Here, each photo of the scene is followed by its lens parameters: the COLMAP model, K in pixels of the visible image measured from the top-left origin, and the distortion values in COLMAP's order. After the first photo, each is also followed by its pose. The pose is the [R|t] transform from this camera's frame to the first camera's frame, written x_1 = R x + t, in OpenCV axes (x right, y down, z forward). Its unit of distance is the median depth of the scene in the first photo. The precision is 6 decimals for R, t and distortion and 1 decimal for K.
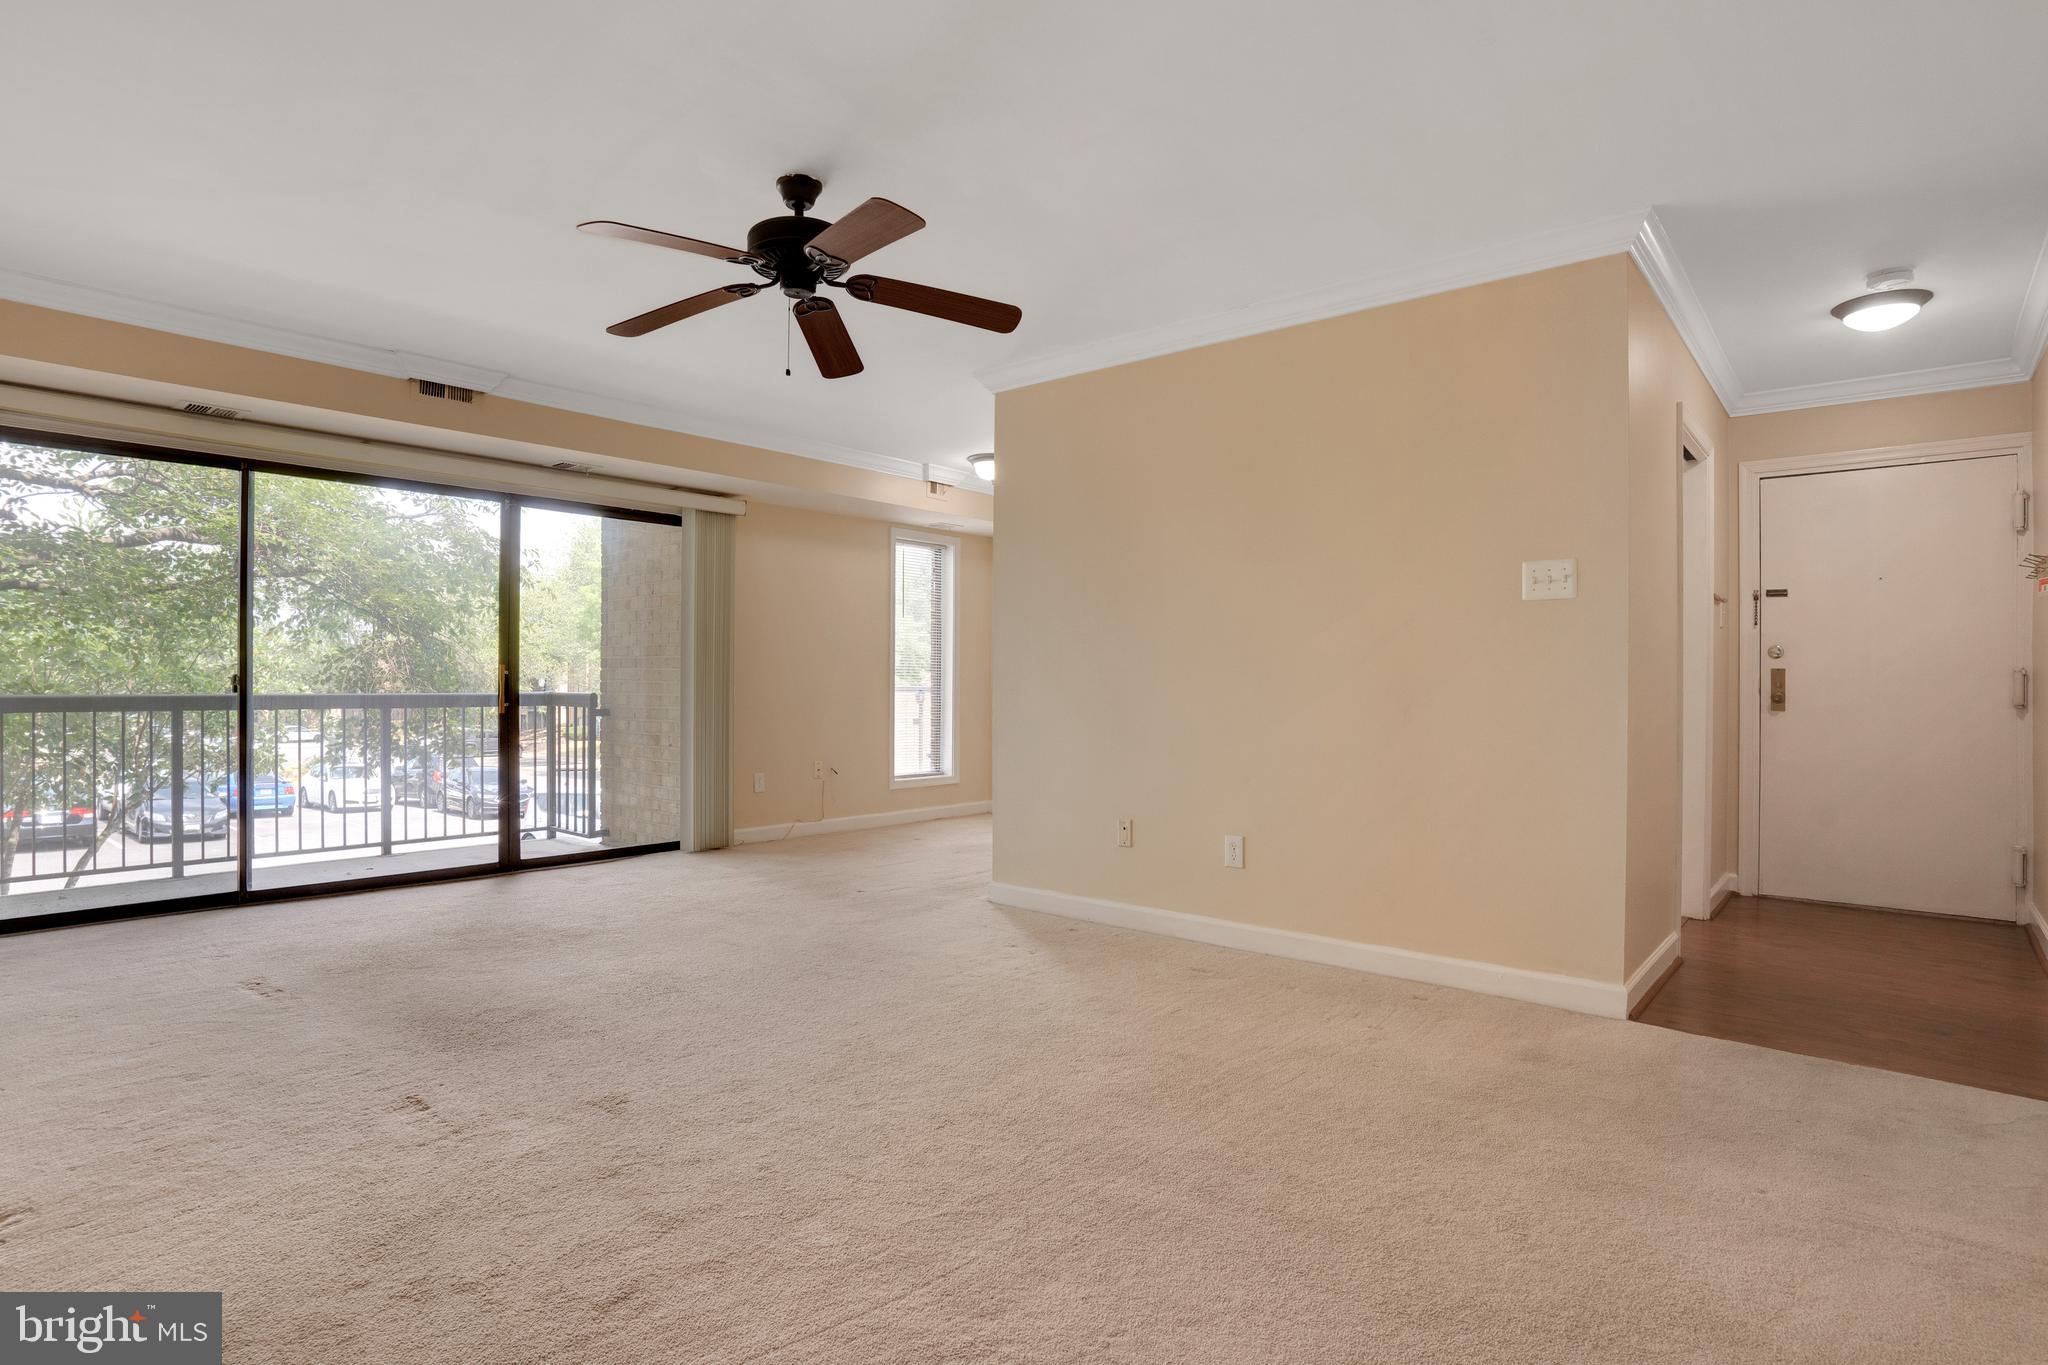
lens RADIAL K [[1030.9, 0, 994.7], [0, 1030.9, 684.0], [0, 0, 1]] dist [-0.046133, 0.000256]
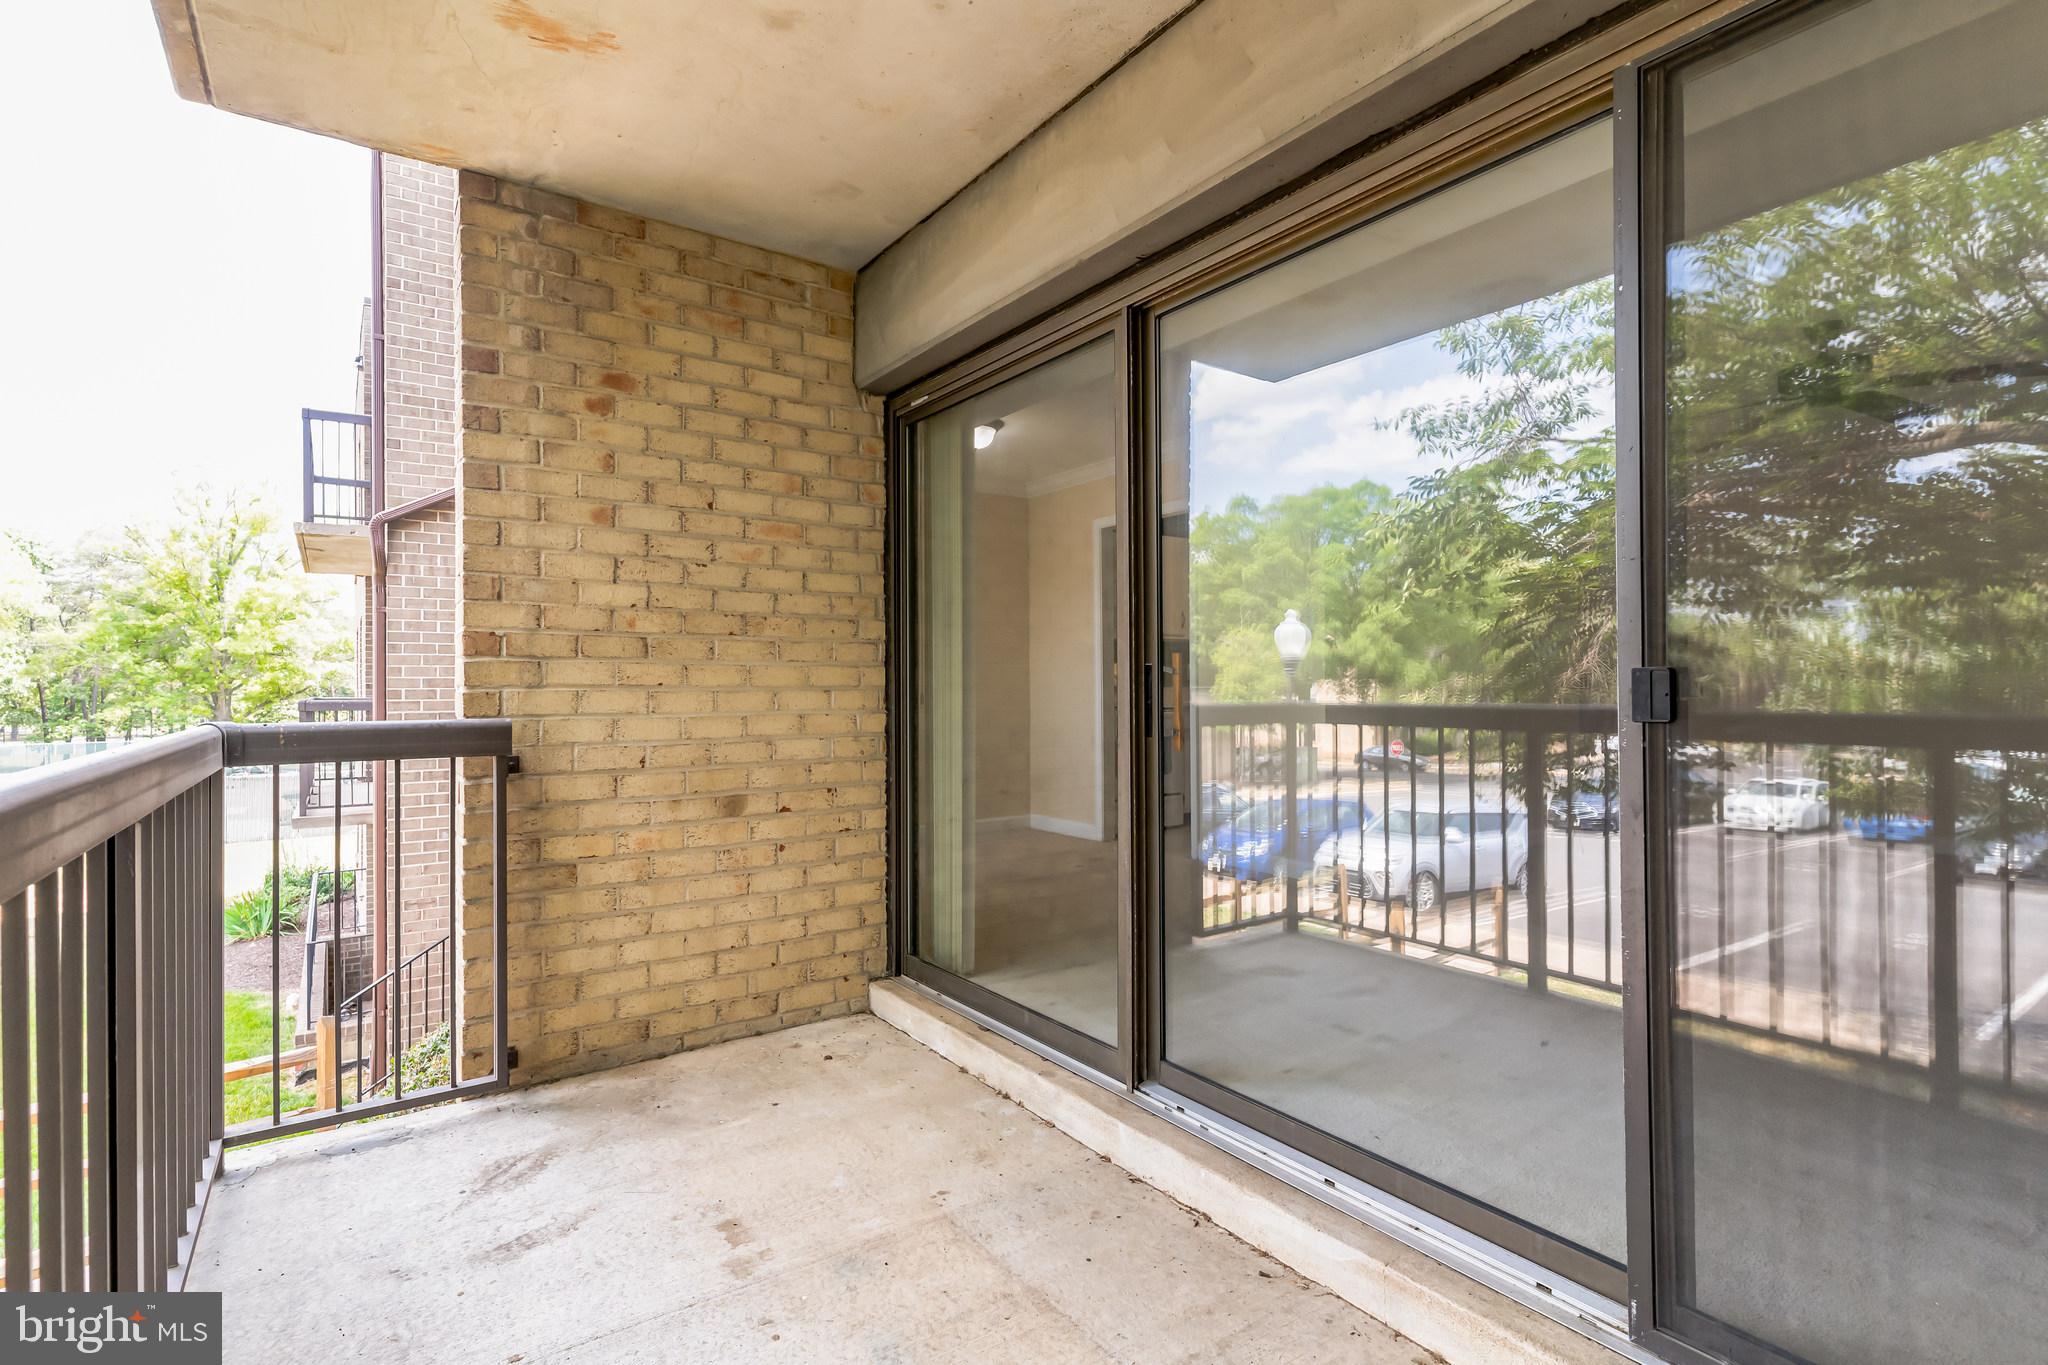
lens RADIAL K [[983.1, 0, 1024.0], [0, 983.1, 682.5], [0, 0, 1]] dist [0.000407, 0.000231]
pose [[0.220456, -0.005274, 0.975383, -1.286999], [0.011321, 0.999932, 0.002848, -0.007333], [-0.975331, 0.010415, 0.220500, 1.279104]]
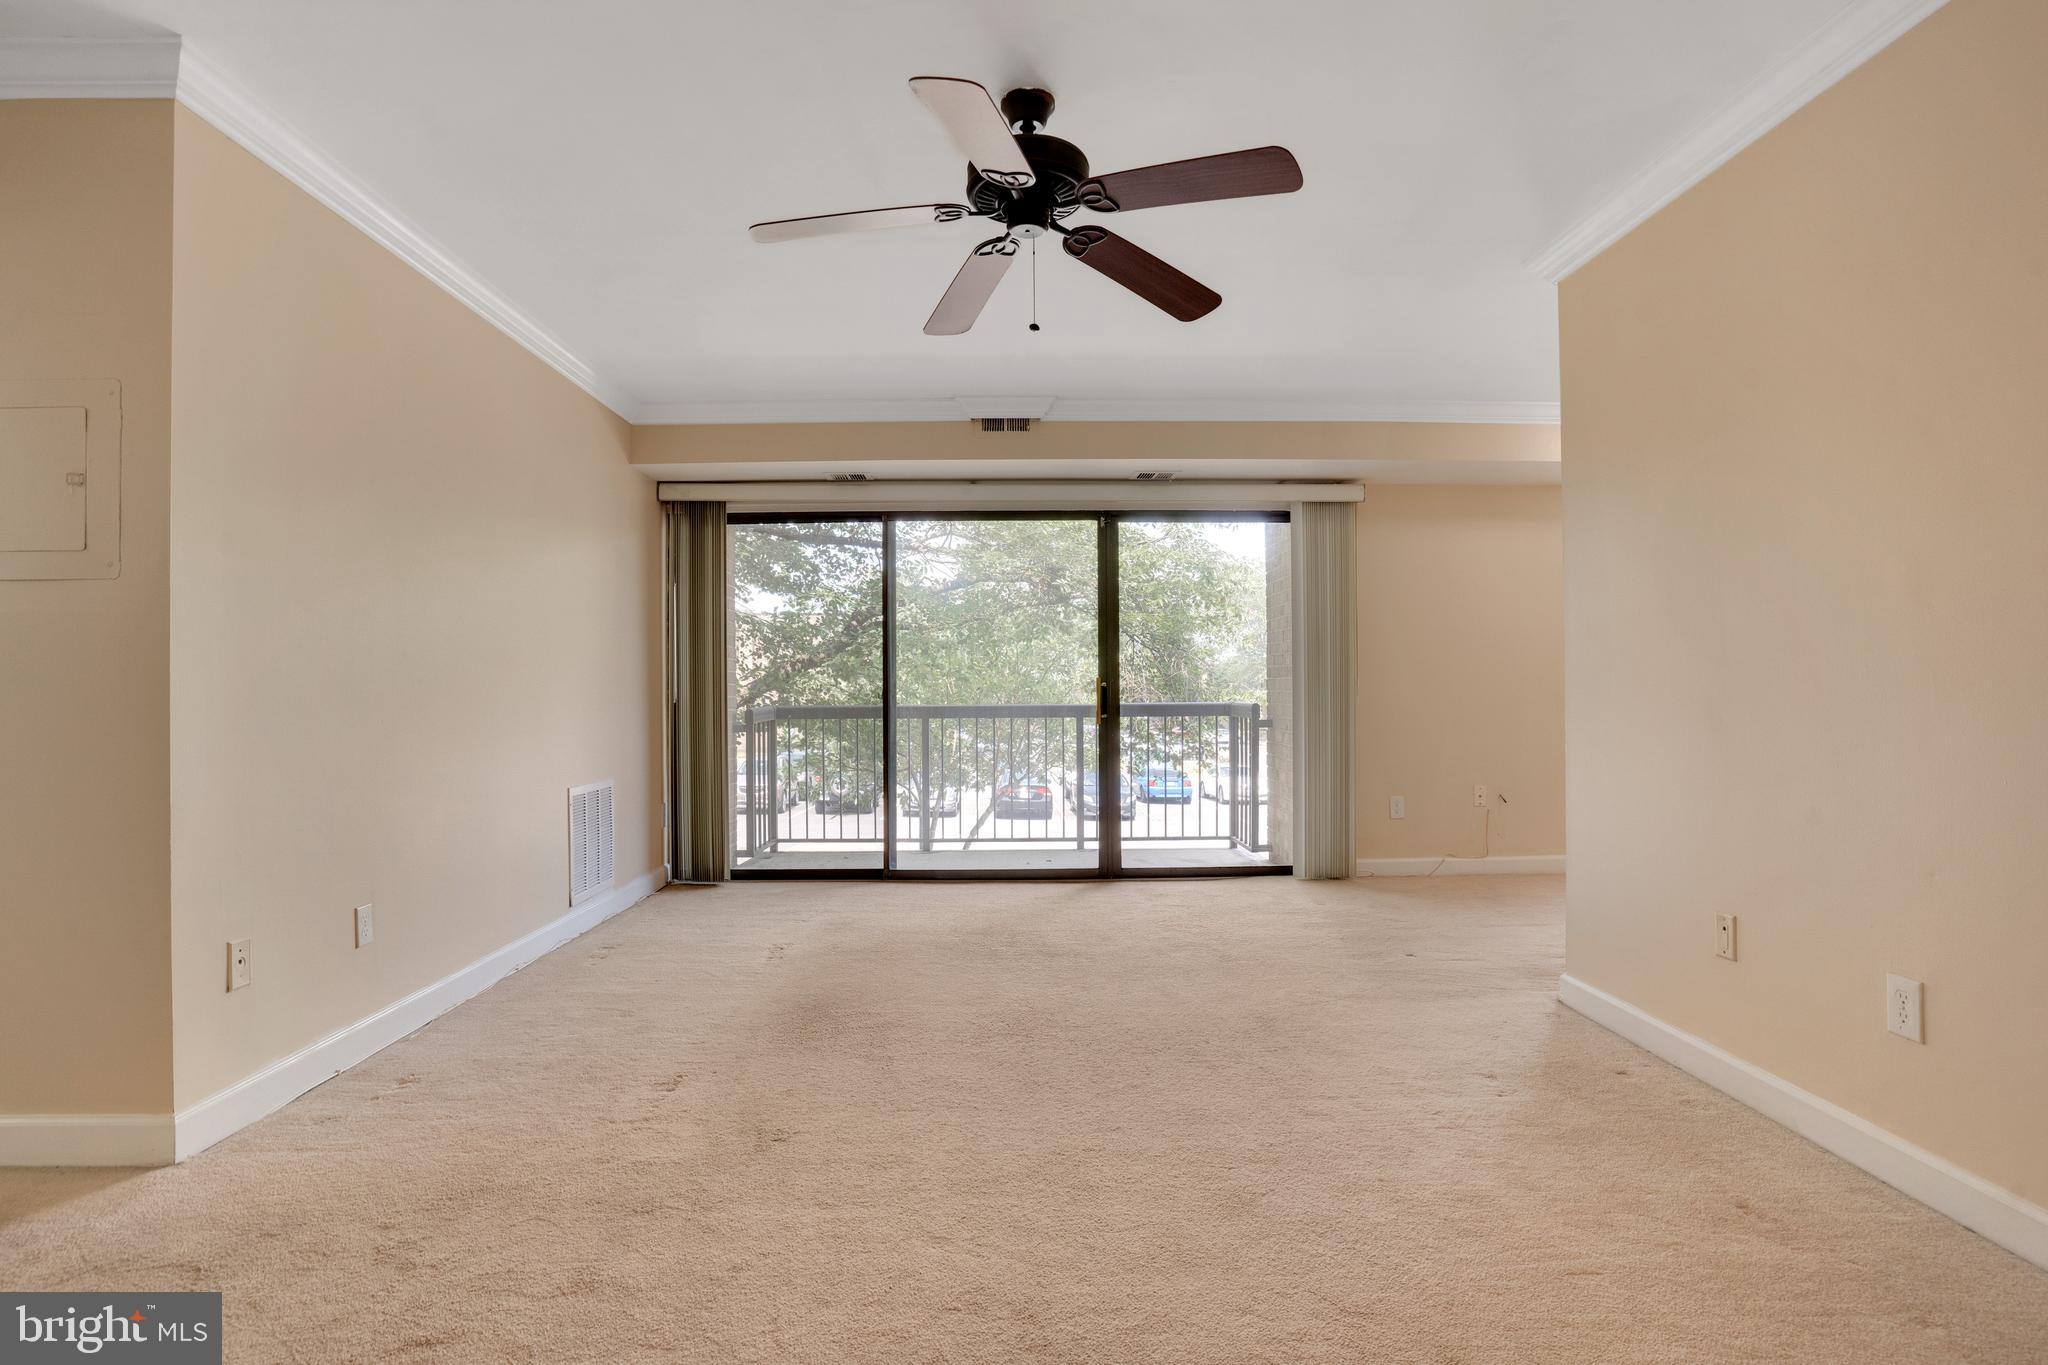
lens RADIAL K [[1018.1, 0, 997.9], [0, 1018.1, 675.1], [0, 0, 1]] dist [-0.078910, 0.035638]
pose [[0.681226, -0.020104, -0.731797, 0.233326], [0.007702, 0.999764, -0.020296, -0.000398], [0.732032, 0.008190, 0.681221, 0.257565]]
